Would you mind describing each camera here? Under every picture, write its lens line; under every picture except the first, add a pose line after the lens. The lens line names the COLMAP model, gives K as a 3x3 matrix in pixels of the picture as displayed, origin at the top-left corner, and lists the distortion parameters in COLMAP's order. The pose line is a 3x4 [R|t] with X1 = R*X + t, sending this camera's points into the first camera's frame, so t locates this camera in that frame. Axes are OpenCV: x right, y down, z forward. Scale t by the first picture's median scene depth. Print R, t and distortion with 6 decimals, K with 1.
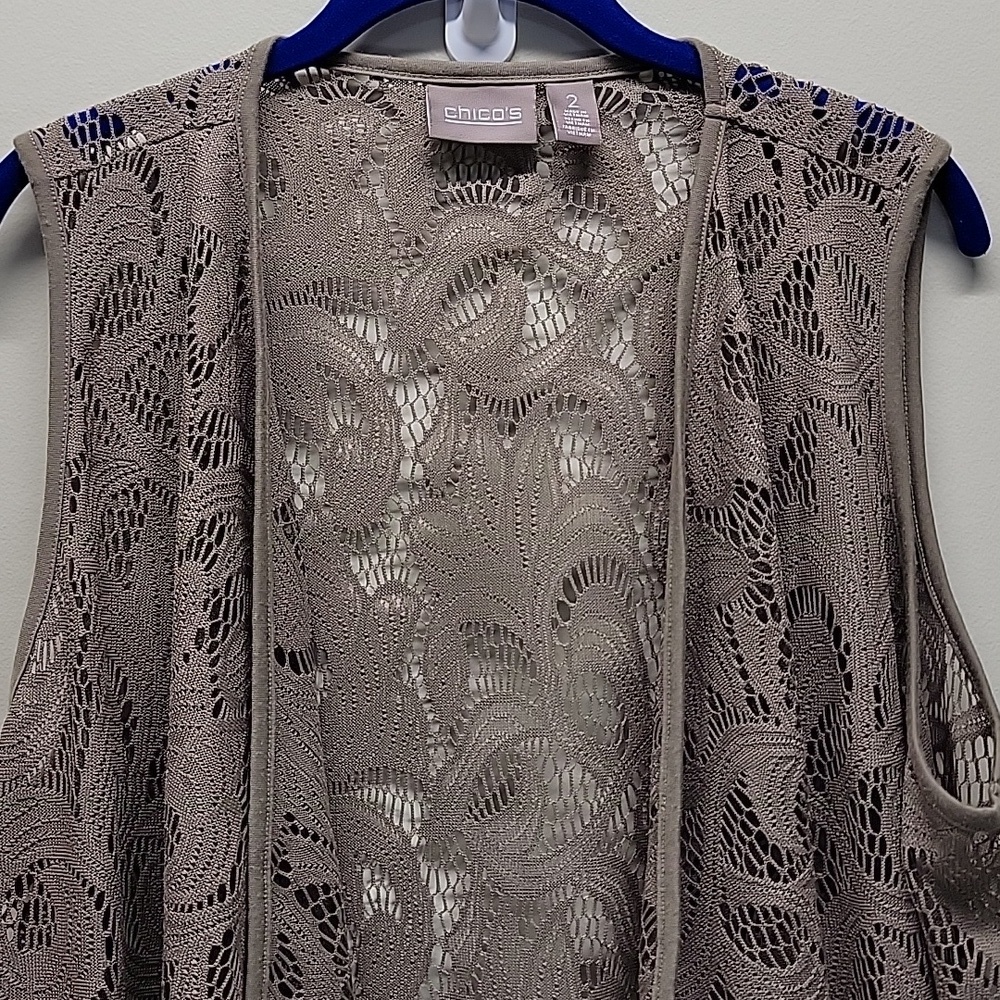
lens RADIAL K [[1492.7, 0, 485.3], [0, 1492.7, 479.1], [0, 0, 1]] dist [0.024053, 0.000000]
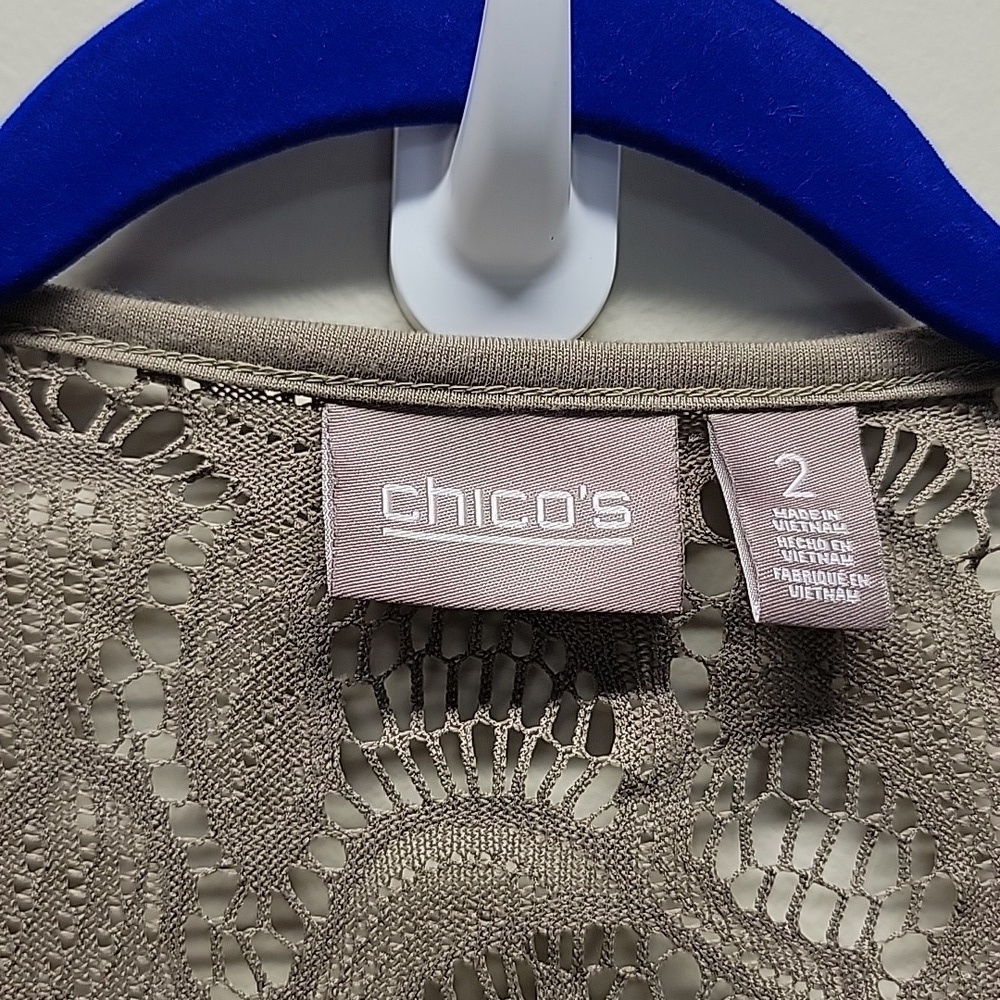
lens RADIAL K [[1492.7, 0, 504.6], [0, 1492.7, 498.3], [0, 0, 1]] dist [0.024053, 0.000000]
pose [[0.997451, 0.033017, 0.063261, -0.021291], [-0.032336, 0.999408, -0.011750, -0.241407], [-0.063611, 0.009674, 0.997928, 0.691424]]
